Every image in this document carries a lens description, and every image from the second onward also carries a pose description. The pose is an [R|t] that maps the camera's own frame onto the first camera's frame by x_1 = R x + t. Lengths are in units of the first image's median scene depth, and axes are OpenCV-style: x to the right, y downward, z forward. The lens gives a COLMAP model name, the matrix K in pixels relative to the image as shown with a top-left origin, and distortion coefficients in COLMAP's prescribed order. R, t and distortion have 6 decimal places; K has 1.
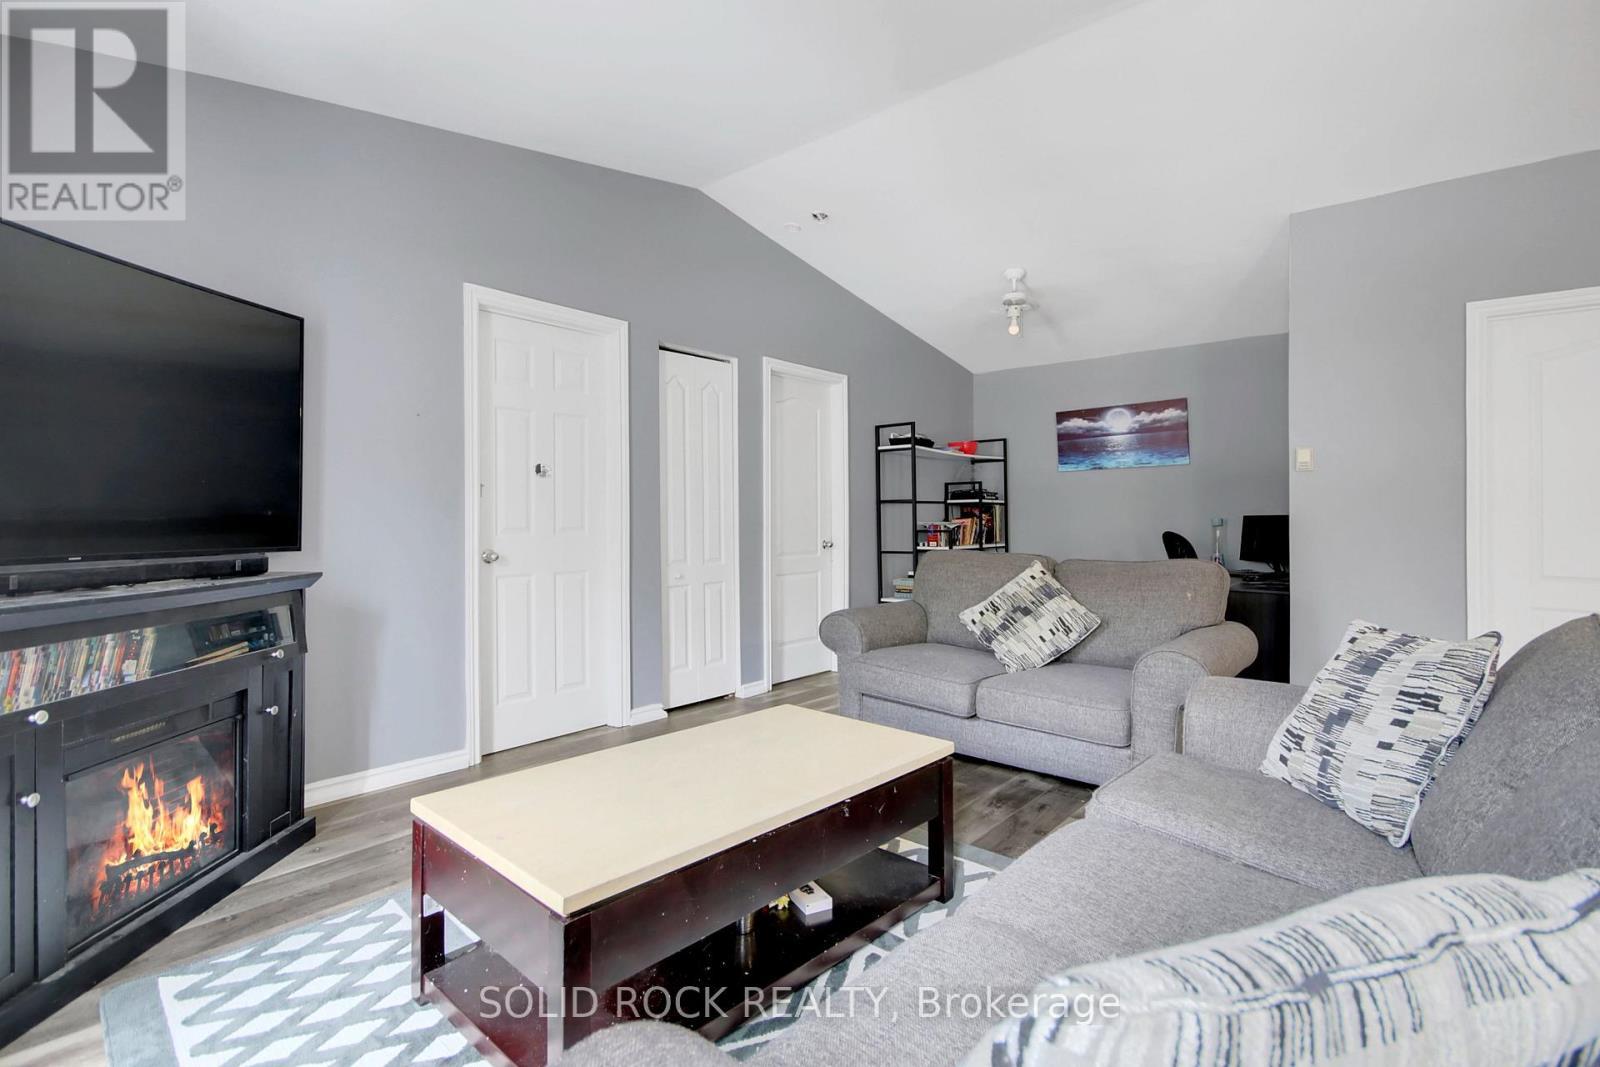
lens RADIAL K [[746.4, 0, 800.1], [0, 746.4, 526.3], [0, 0, 1]] dist [-0.001198, 0.000236]
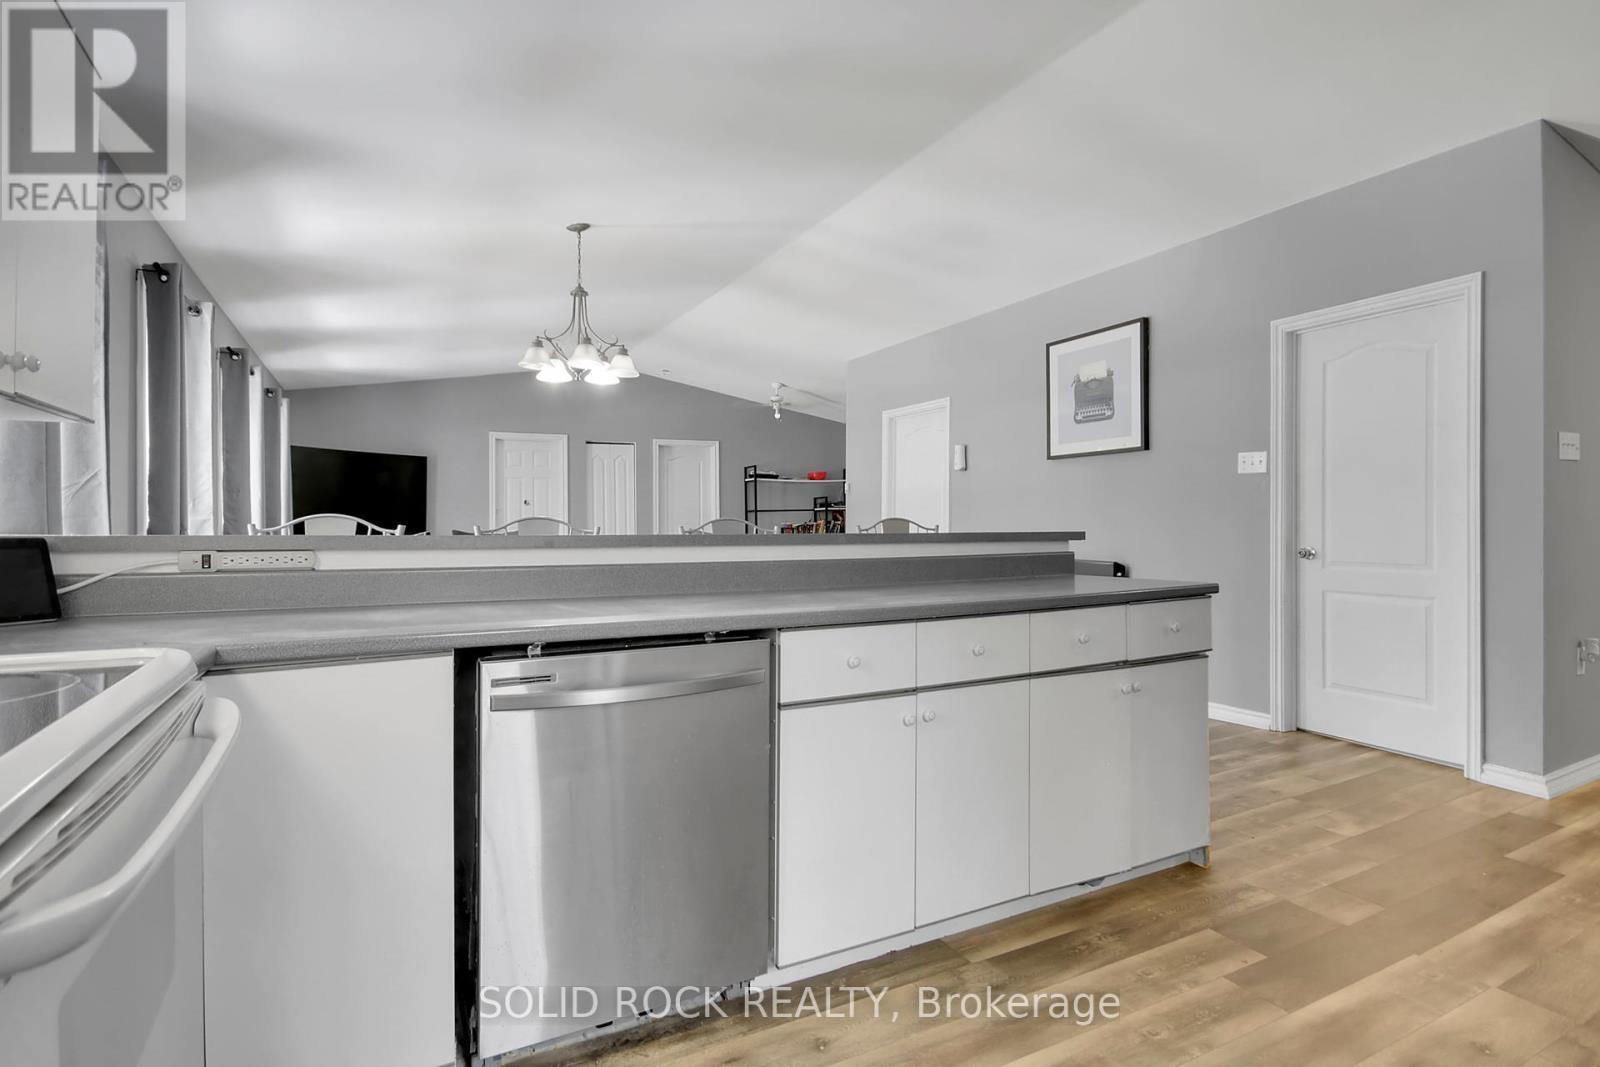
lens RADIAL K [[803.9, 0, 804.5], [0, 803.9, 515.6], [0, 0, 1]] dist [0.000016, 0.000073]
pose [[0.925004, -0.015319, -0.379650, 1.001625], [0.008673, 0.999778, -0.019209, 0.015519], [0.379860, 0.014476, 0.924931, -0.716219]]
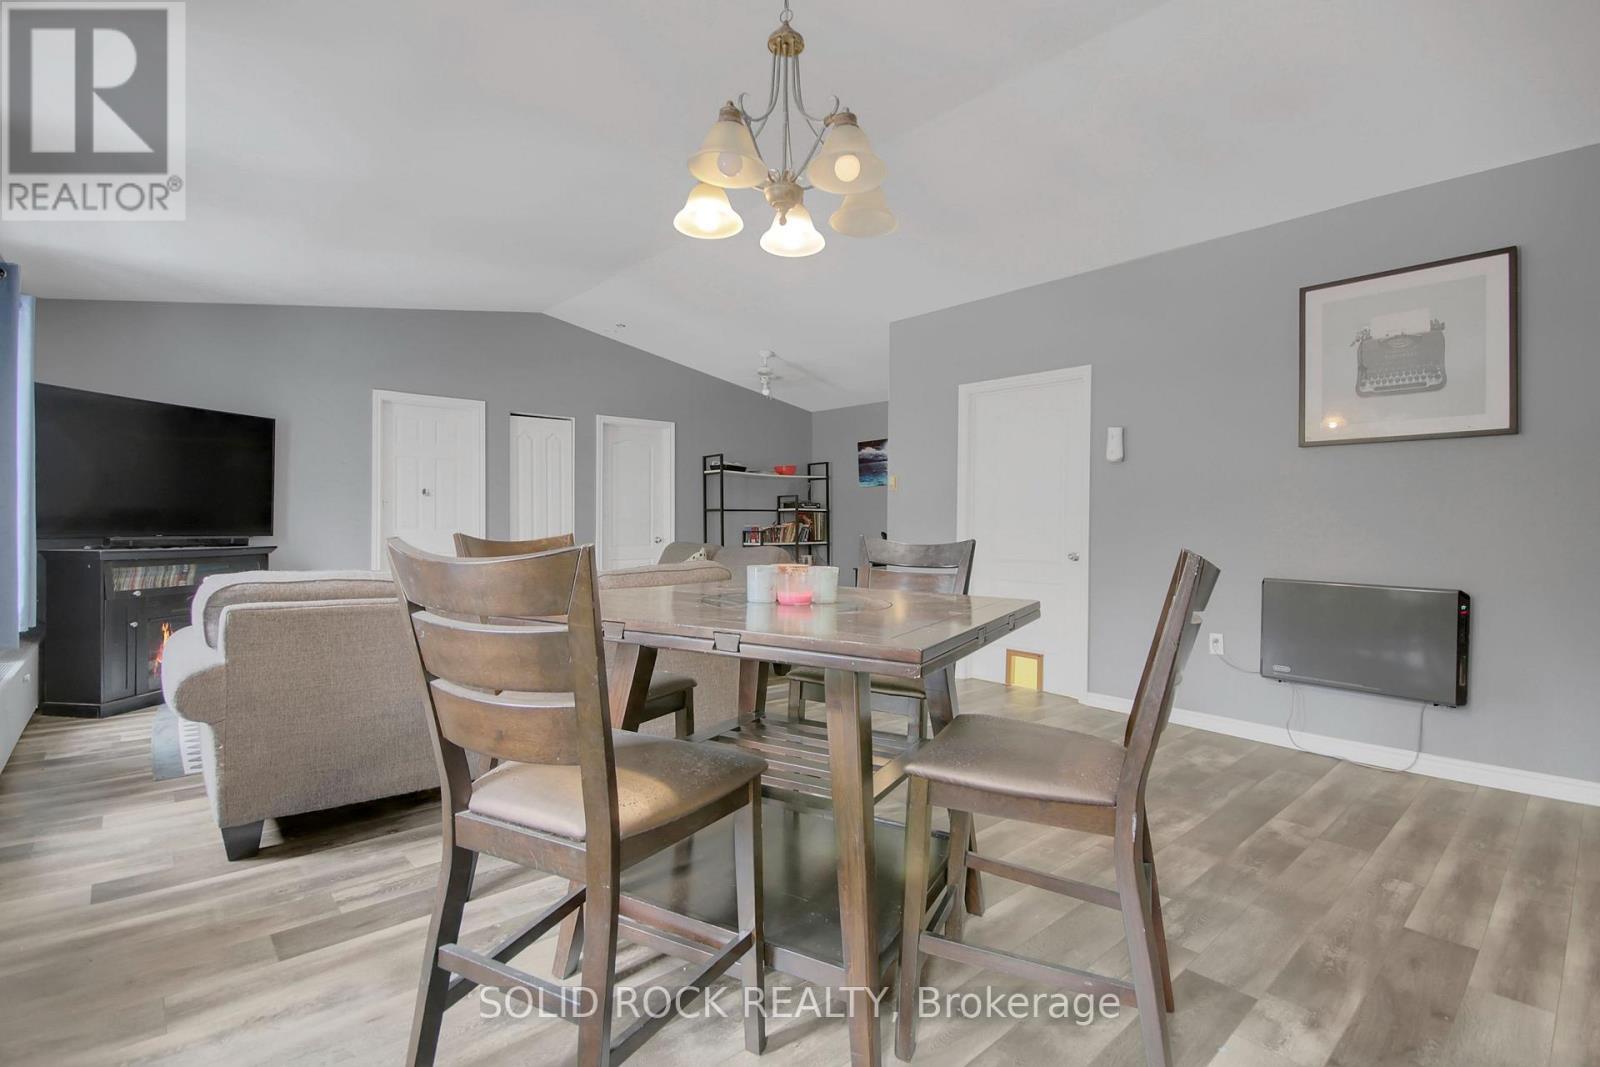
lens RADIAL K [[746.4, 0, 800.1], [0, 746.4, 526.3], [0, 0, 1]] dist [-0.001198, 0.000236]
pose [[0.989092, 0.003507, -0.147255, 0.525281], [-0.004693, 0.999959, -0.007706, 0.008463], [0.147222, 0.008313, 0.989069, -0.394772]]
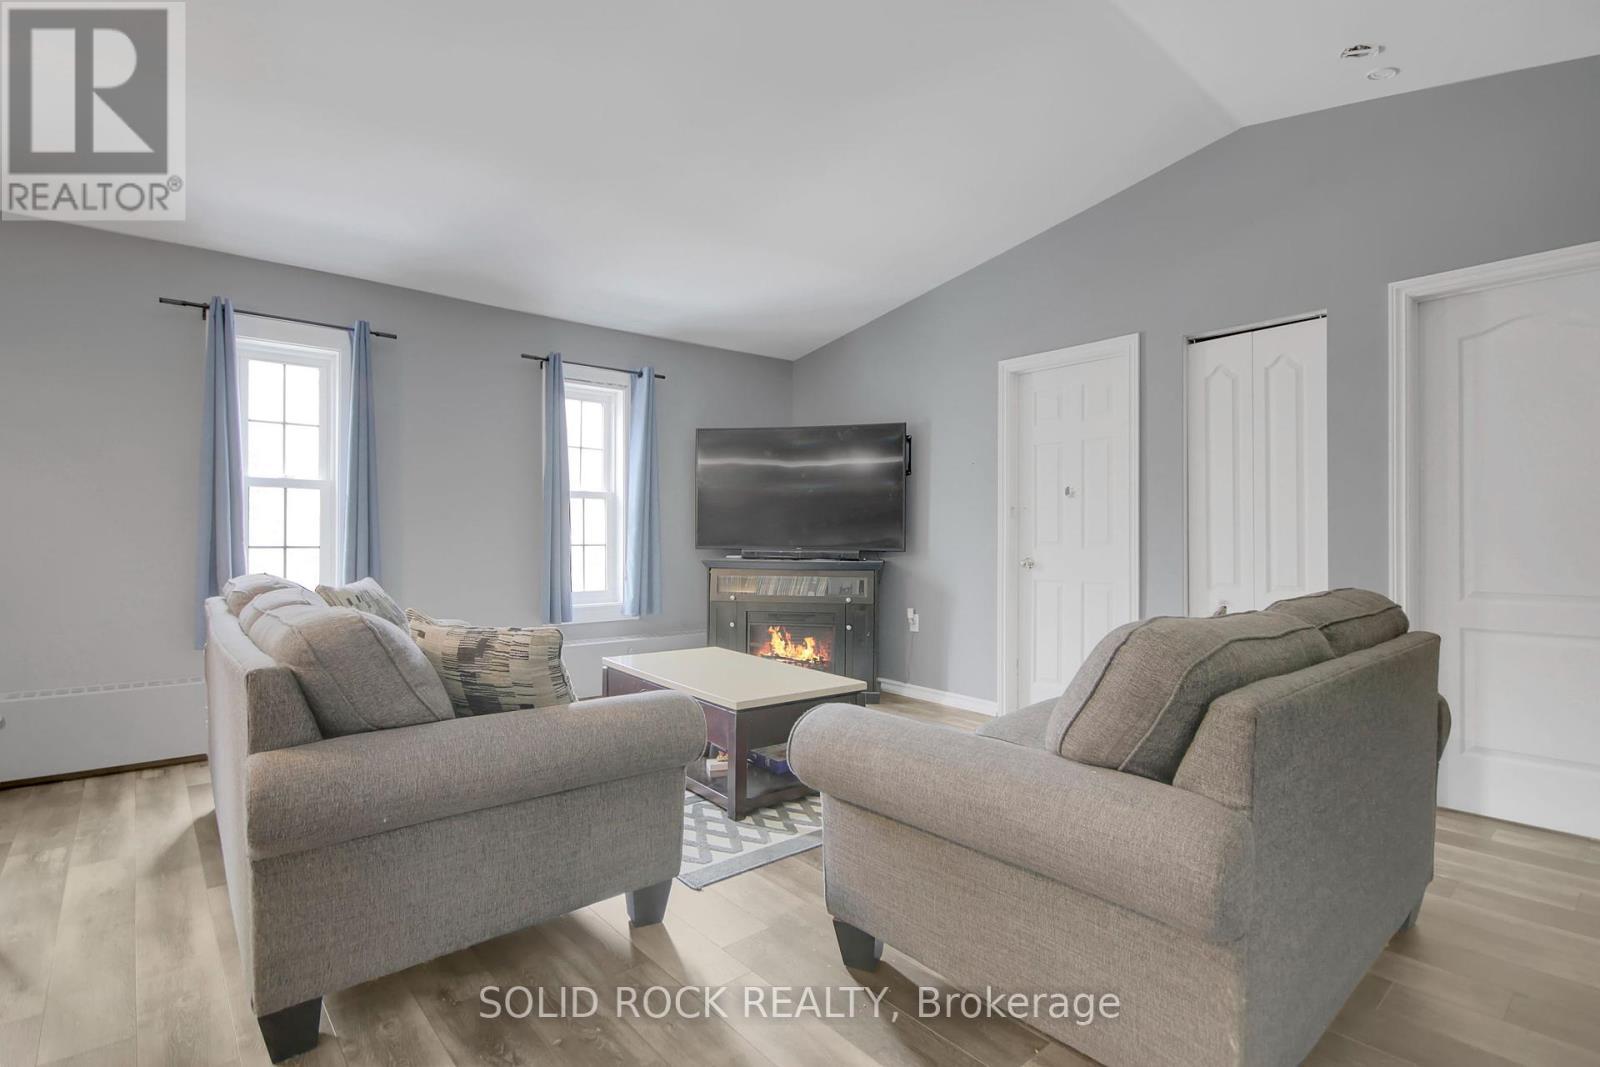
lens RADIAL K [[746.4, 0, 800.1], [0, 746.4, 526.3], [0, 0, 1]] dist [-0.001198, 0.000236]
pose [[-0.165926, -0.014263, -0.986035, 0.601378], [-0.016022, 0.999802, -0.011766, -0.000920], [0.986008, 0.013846, -0.166122, 0.543730]]
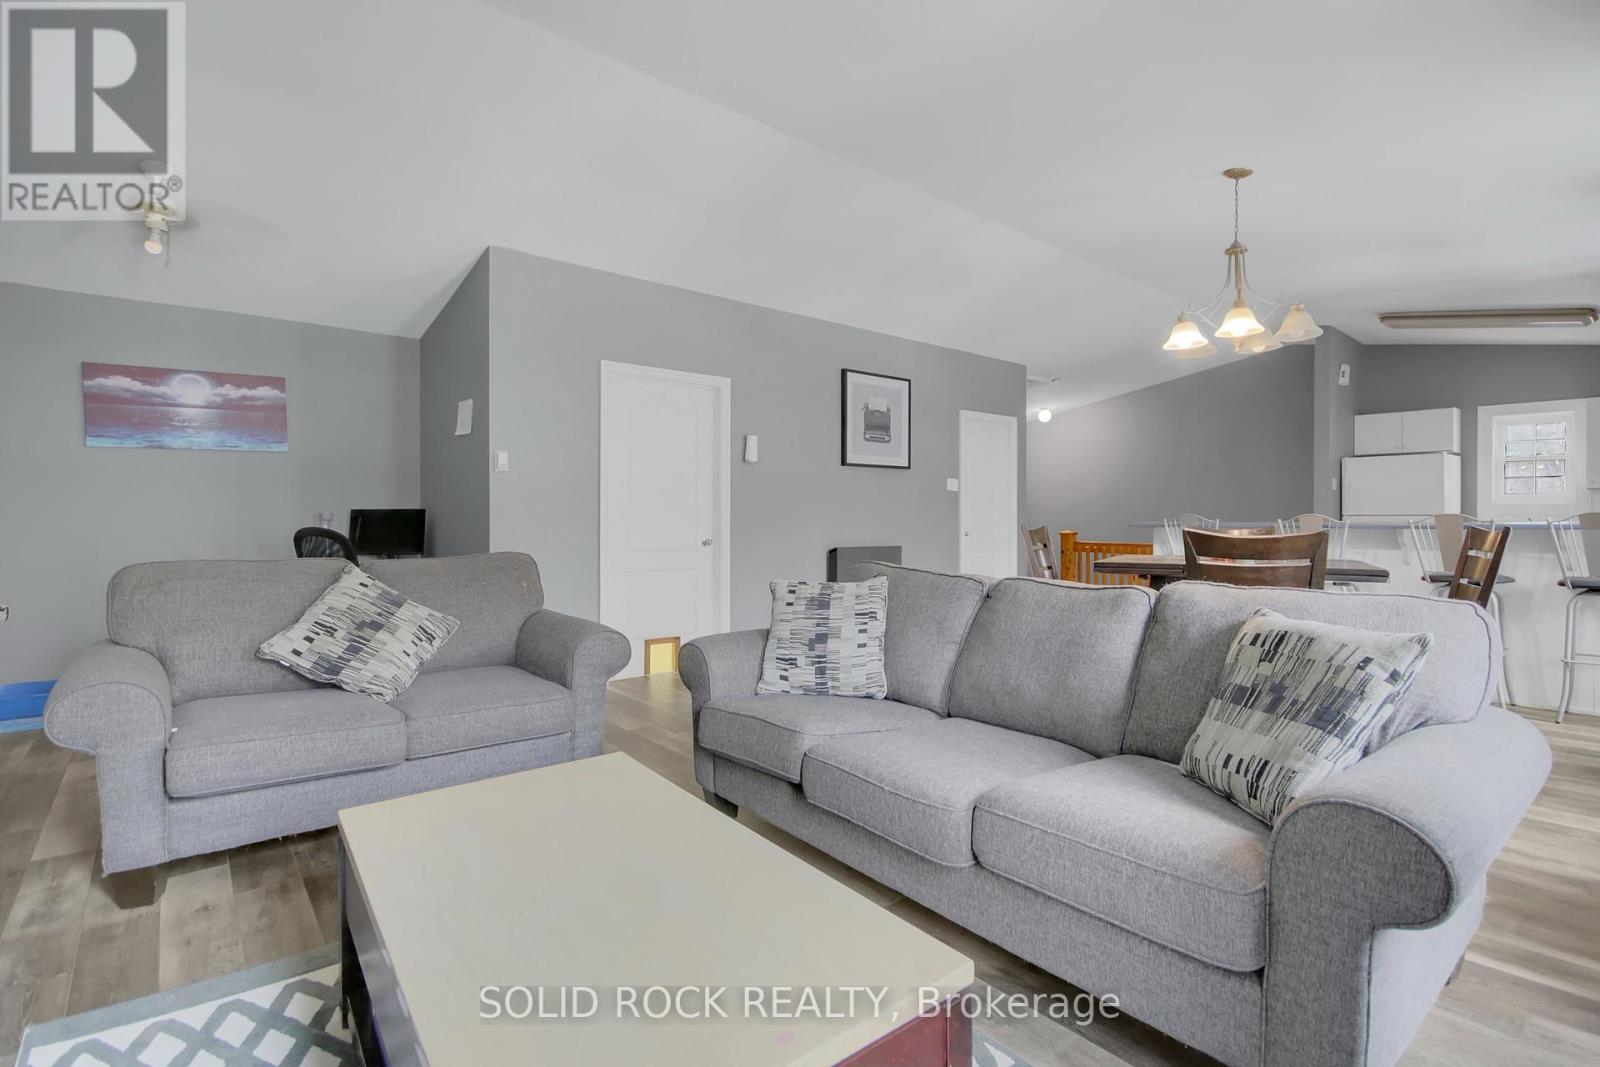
lens RADIAL K [[760.8, 0, 801.7], [0, 760.8, 511.6], [0, 0, 1]] dist [-0.000246, -0.000233]
pose [[0.171517, -0.002991, 0.985177, -0.296794], [0.010781, 0.999941, 0.001159, -0.006294], [-0.985122, 0.010422, 0.171540, 0.251967]]
